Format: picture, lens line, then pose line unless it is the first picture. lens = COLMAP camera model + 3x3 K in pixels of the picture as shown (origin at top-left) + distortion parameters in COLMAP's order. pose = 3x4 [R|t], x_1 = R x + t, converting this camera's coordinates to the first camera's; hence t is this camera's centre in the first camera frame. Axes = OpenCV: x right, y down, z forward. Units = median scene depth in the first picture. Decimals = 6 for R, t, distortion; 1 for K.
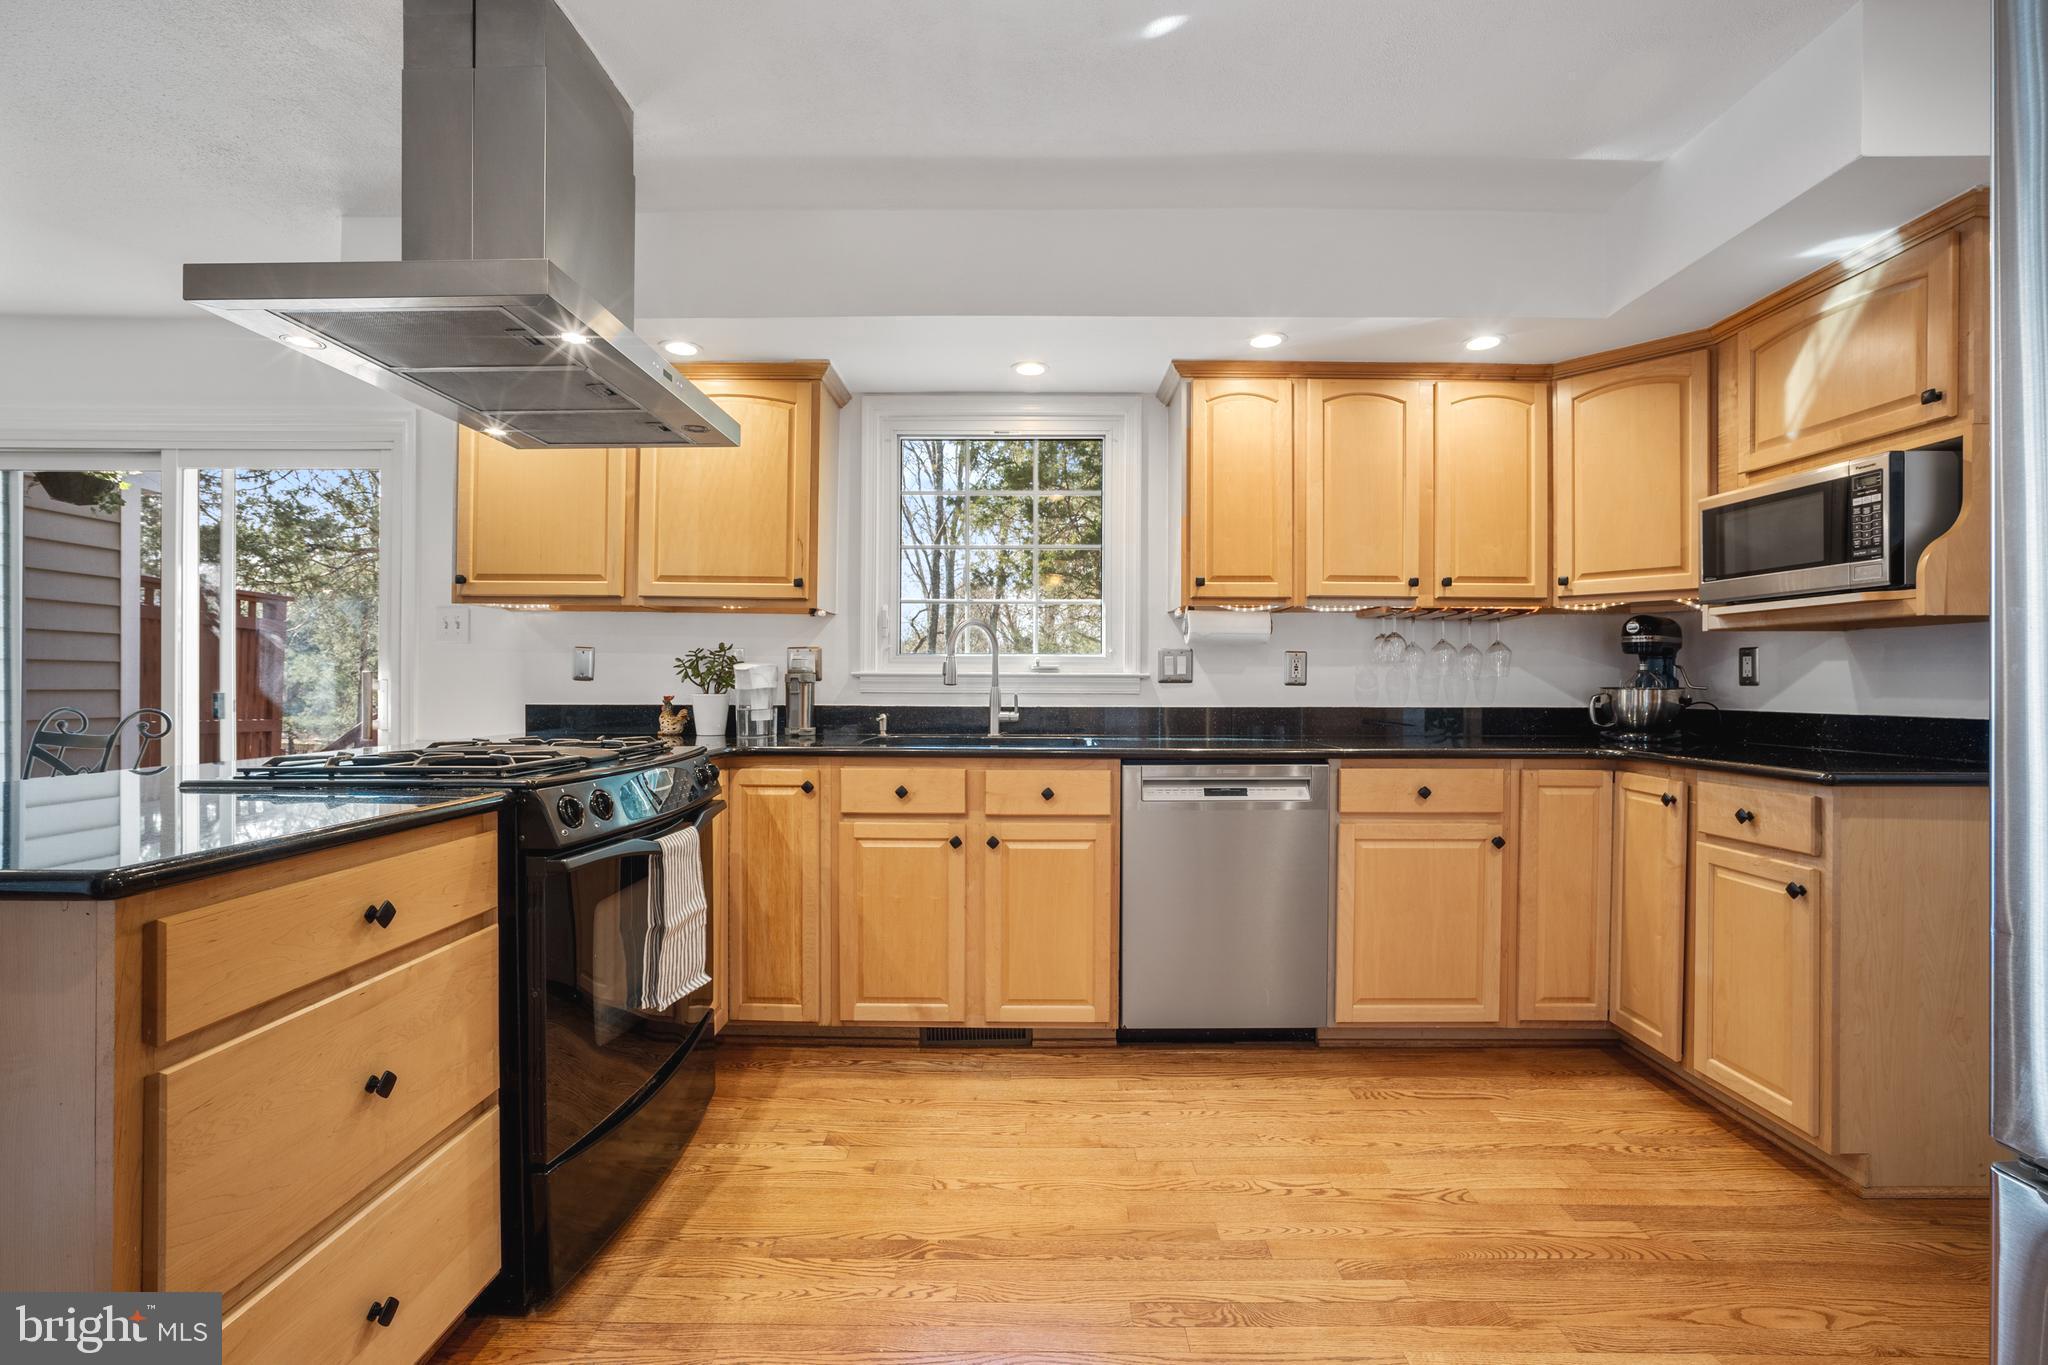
lens RADIAL K [[869.5, 0, 1026.6], [0, 869.5, 678.6], [0, 0, 1]] dist [-0.034262, 0.015087]
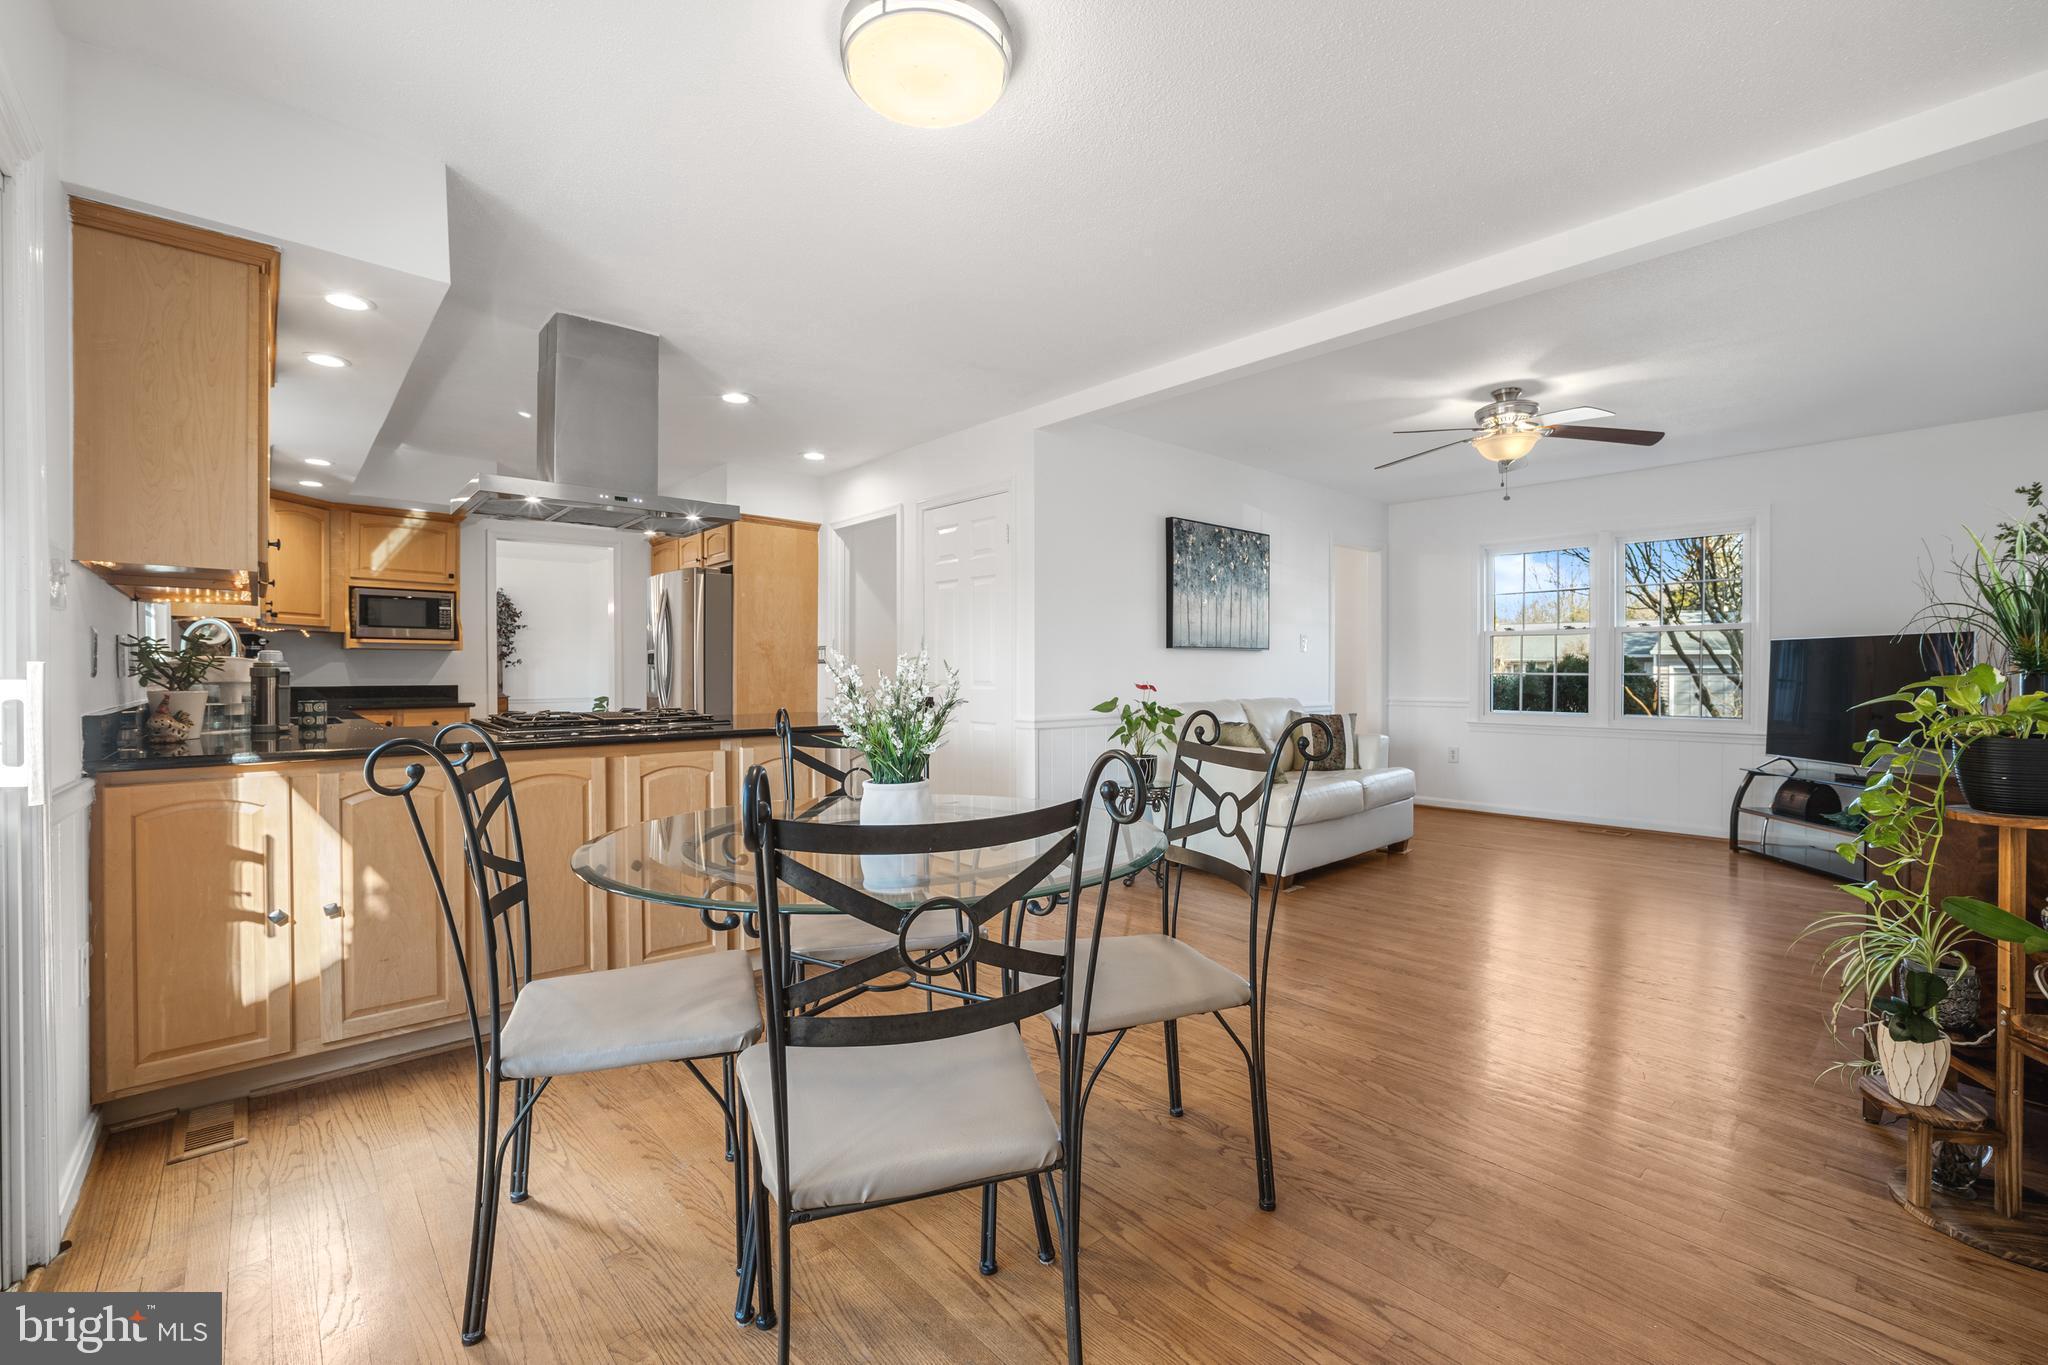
lens RADIAL K [[850.0, 0, 1024.0], [0, 850.0, 682.5], [0, 0, 1]] dist [-0.013741, 0.000181]
pose [[-0.674839, -0.014566, 0.737821, -1.698585], [-0.007169, 0.999887, 0.013182, -0.008519], [-0.737930, 0.003606, -0.674868, 1.033025]]
